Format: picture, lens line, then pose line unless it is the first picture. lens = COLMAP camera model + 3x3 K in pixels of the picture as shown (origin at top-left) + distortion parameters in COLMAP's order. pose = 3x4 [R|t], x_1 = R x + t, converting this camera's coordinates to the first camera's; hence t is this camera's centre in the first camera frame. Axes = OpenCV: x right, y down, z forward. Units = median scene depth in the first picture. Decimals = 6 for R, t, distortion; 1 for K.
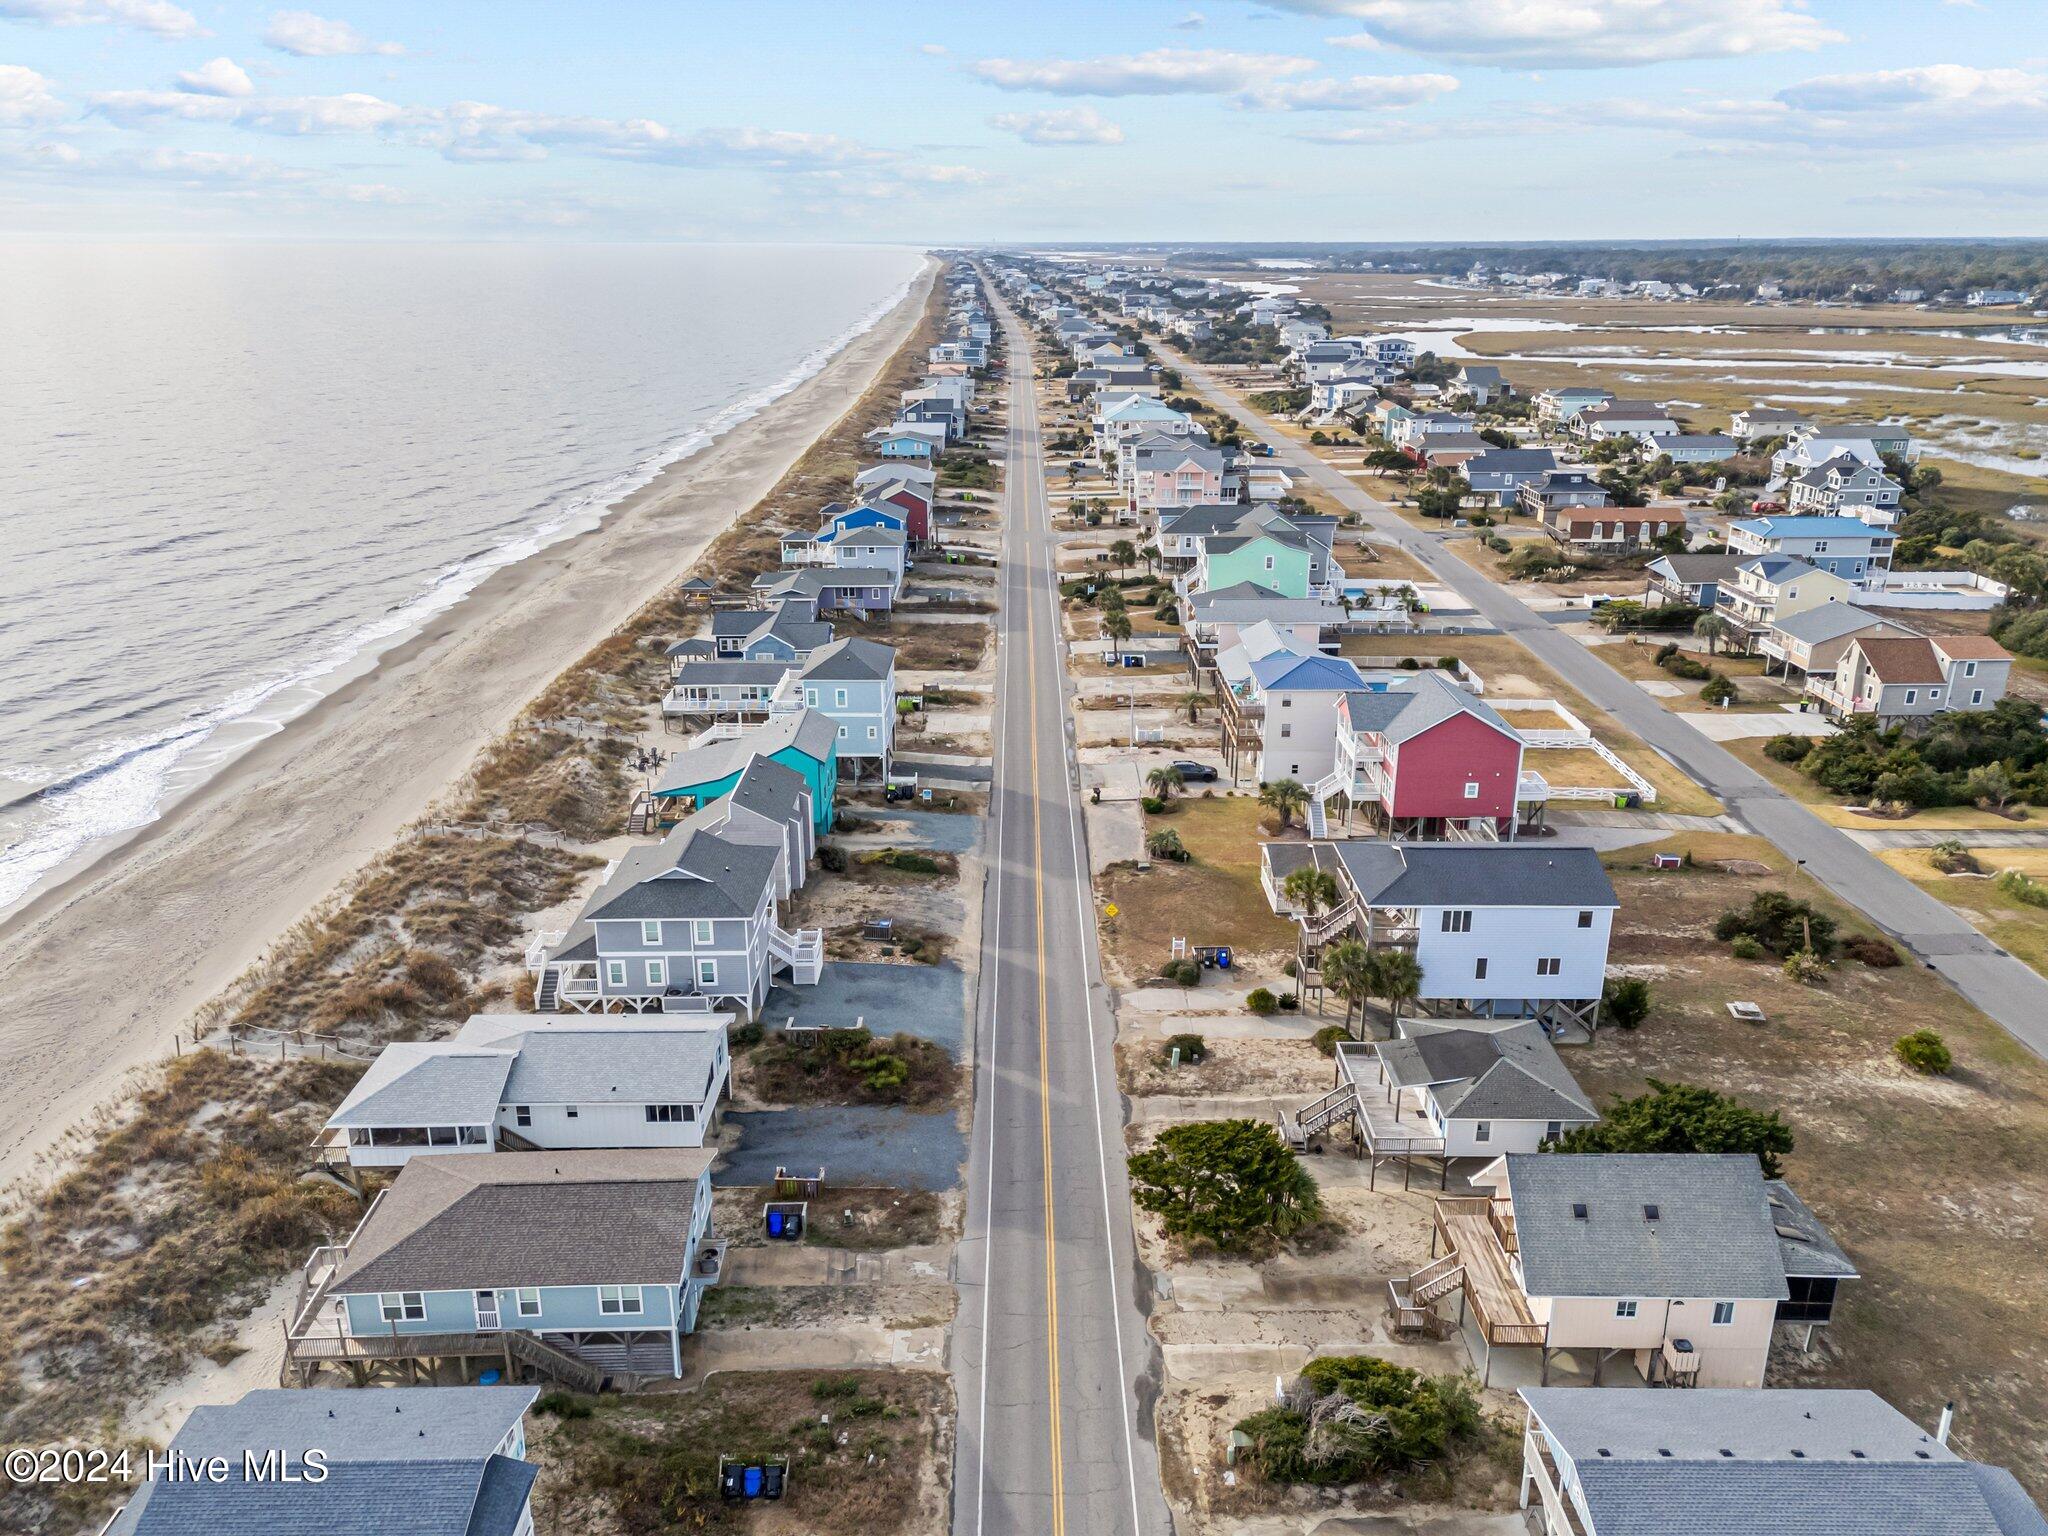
lens RADIAL K [[1513.6, 0, 1050.5], [0, 1513.6, 763.4], [0, 0, 1]] dist [0.138662, -0.188925]
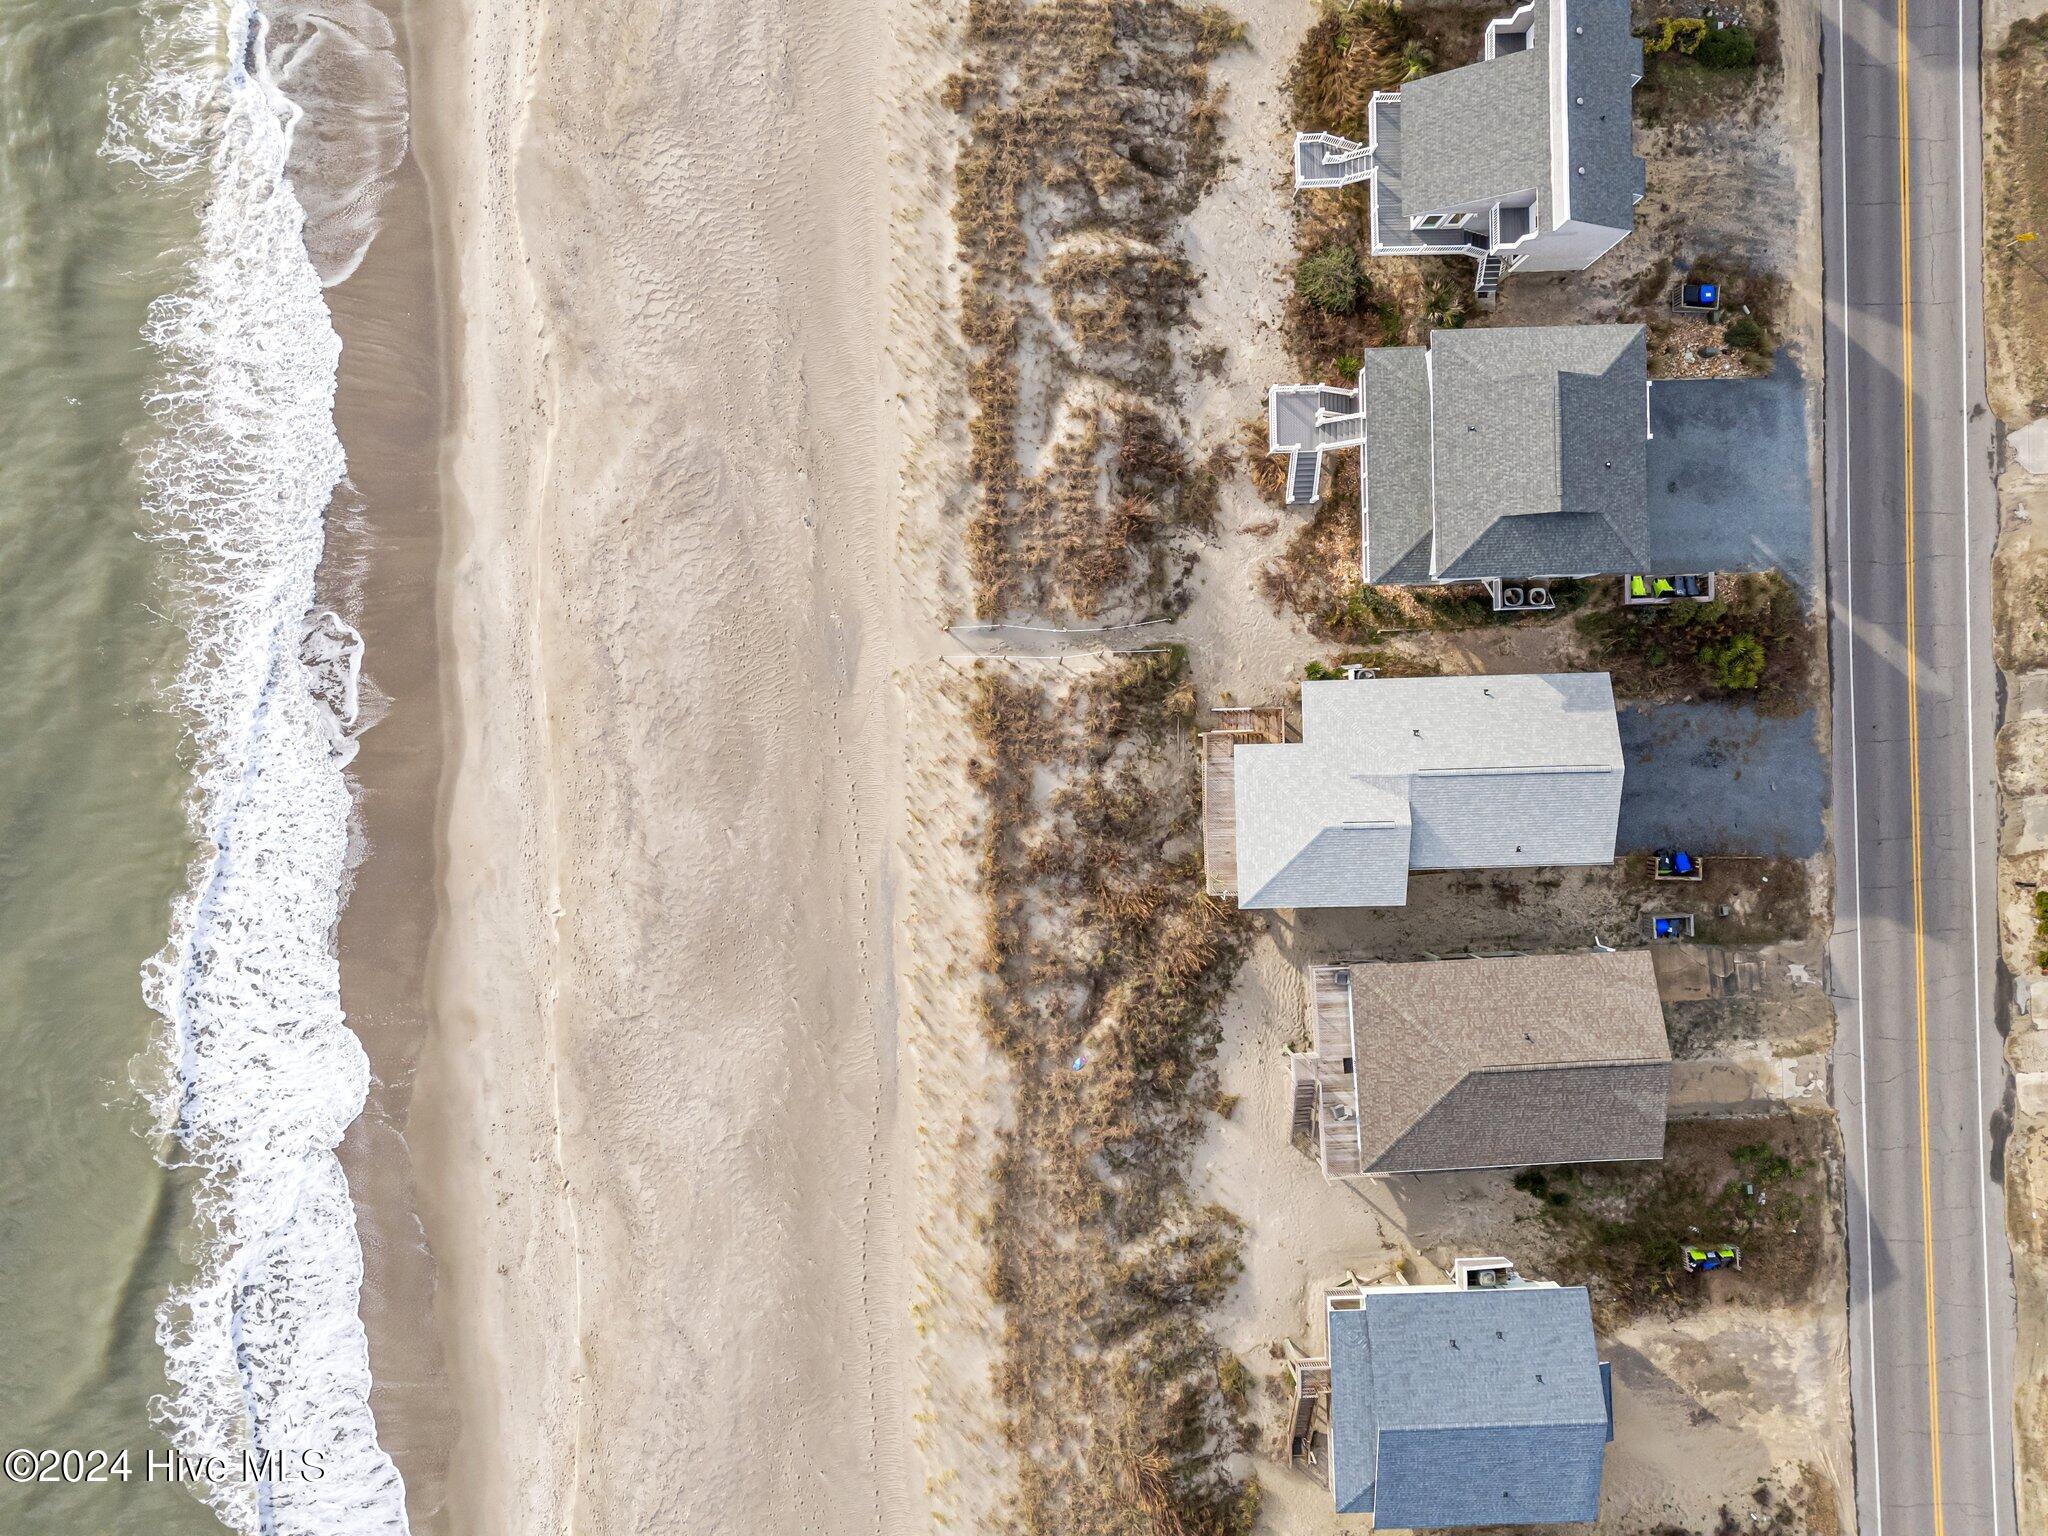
lens RADIAL K [[1471.3, 0, 1024.0], [0, 1471.3, 768.0], [0, 0, 1]] dist [0.051662, -0.040874]
pose [[0.999791, -0.013646, 0.015199, -0.611798], [-0.010143, 0.314187, 0.949307, -0.669268], [-0.017730, -0.949263, 0.313983, 0.785790]]
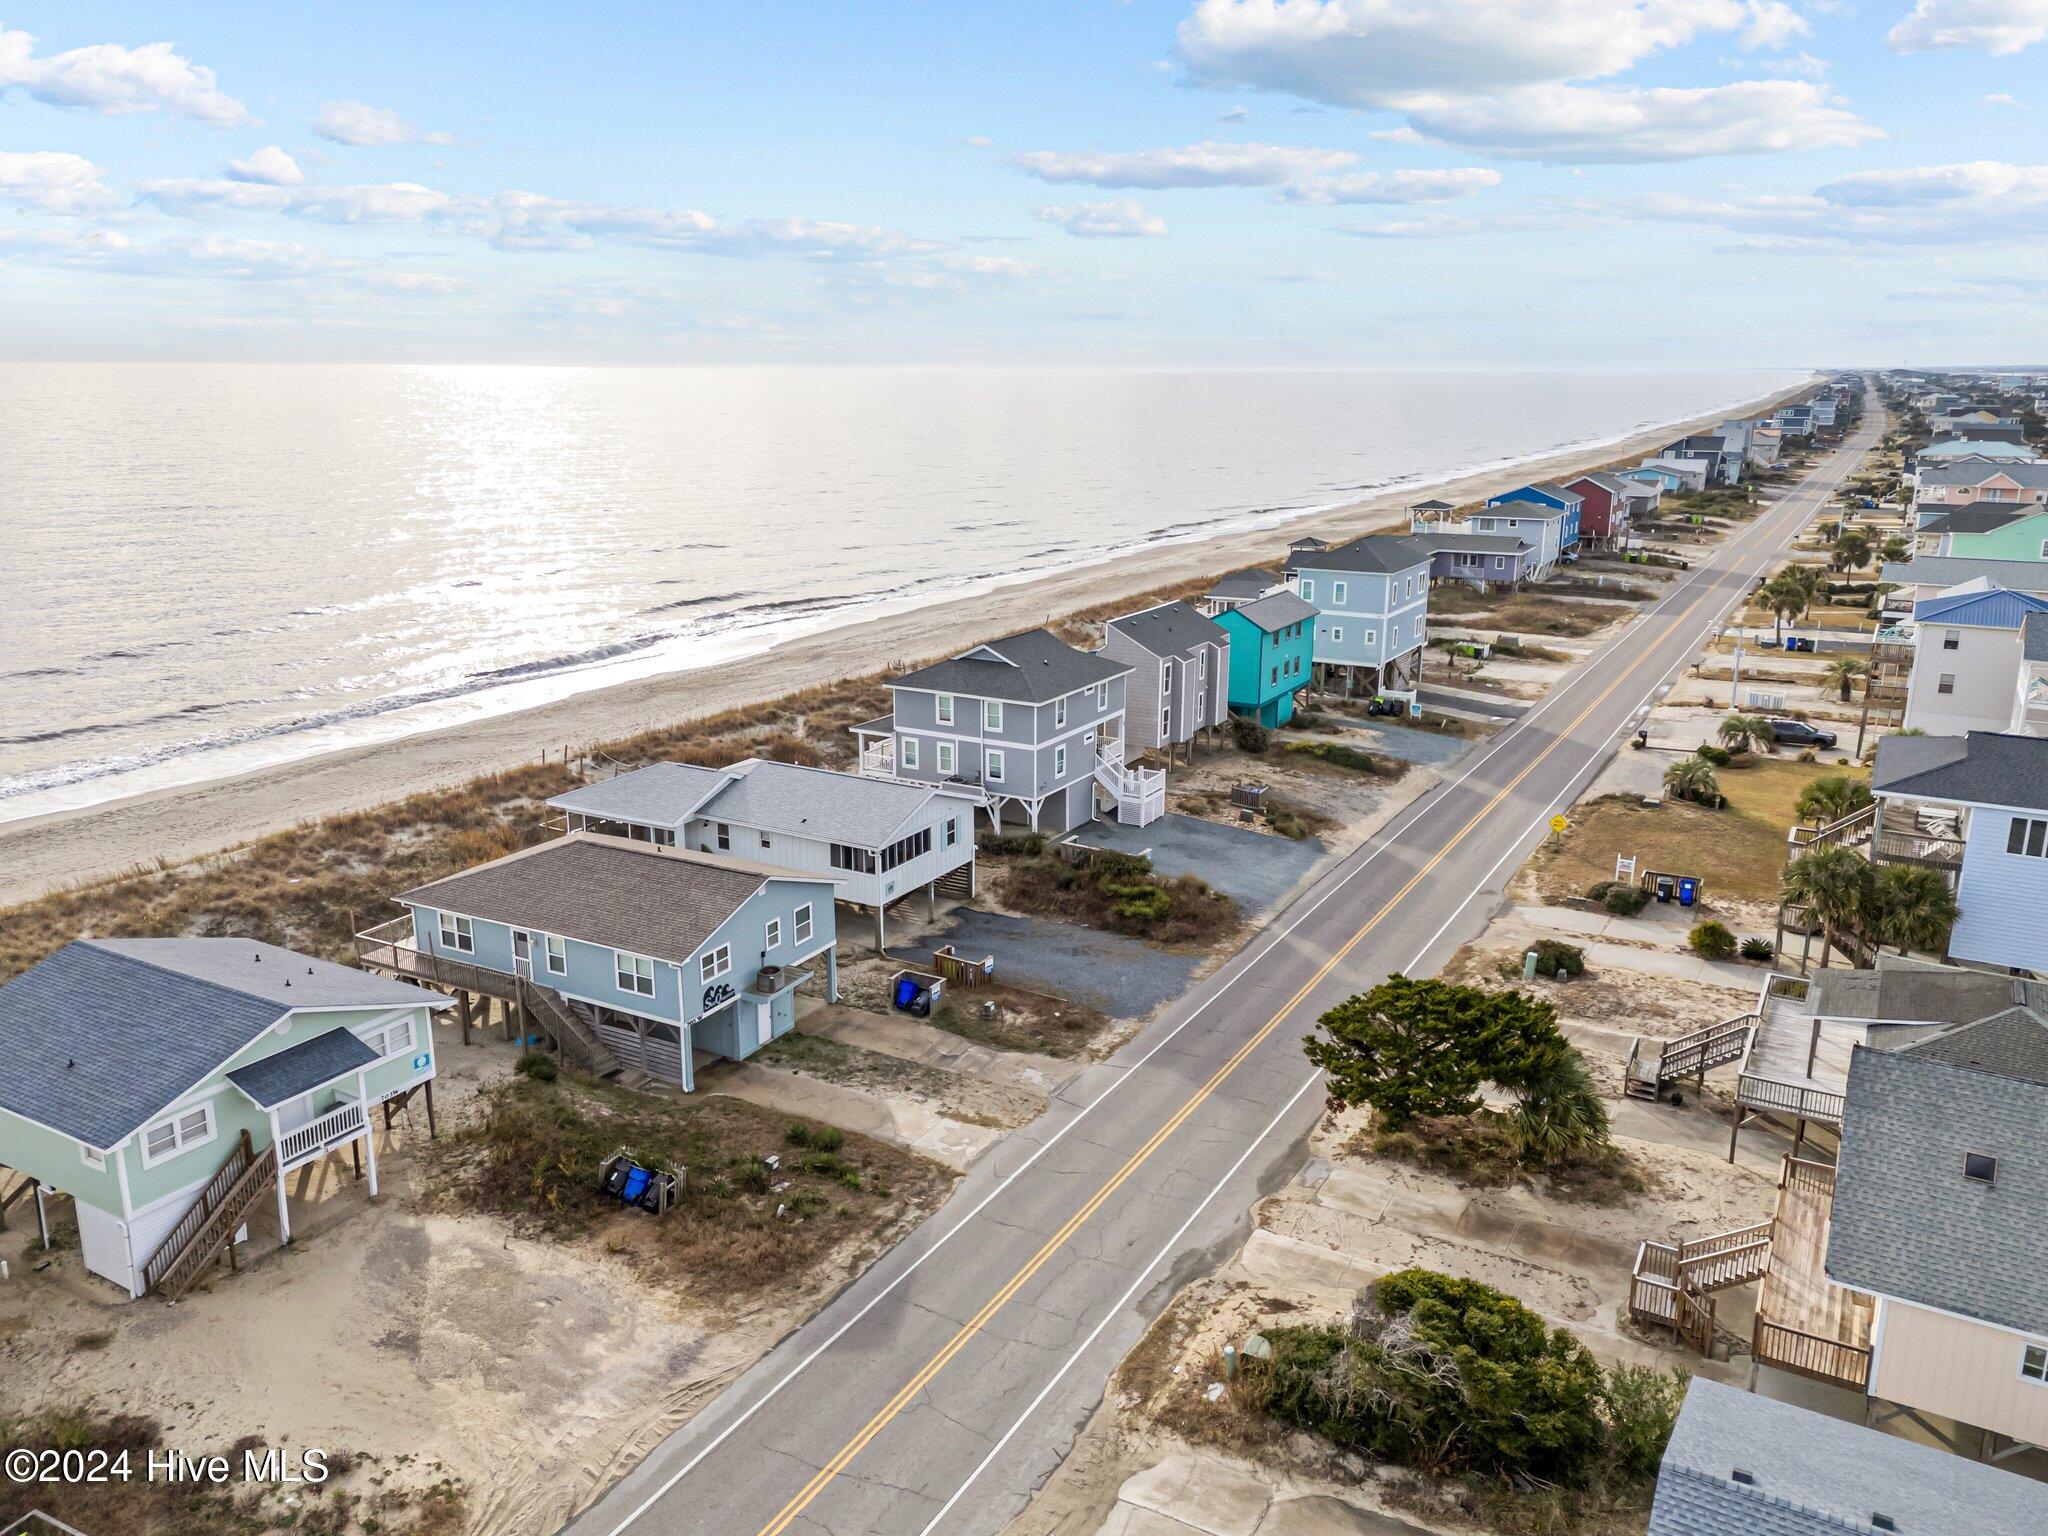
lens RADIAL K [[1513.6, 0, 1050.5], [0, 1513.6, 763.4], [0, 0, 1]] dist [0.138662, -0.188925]
pose [[0.863962, 0.123748, -0.488115, 0.266481], [-0.162801, 0.985919, -0.038204, 0.193561], [0.476514, 0.112473, 0.871943, 0.308224]]
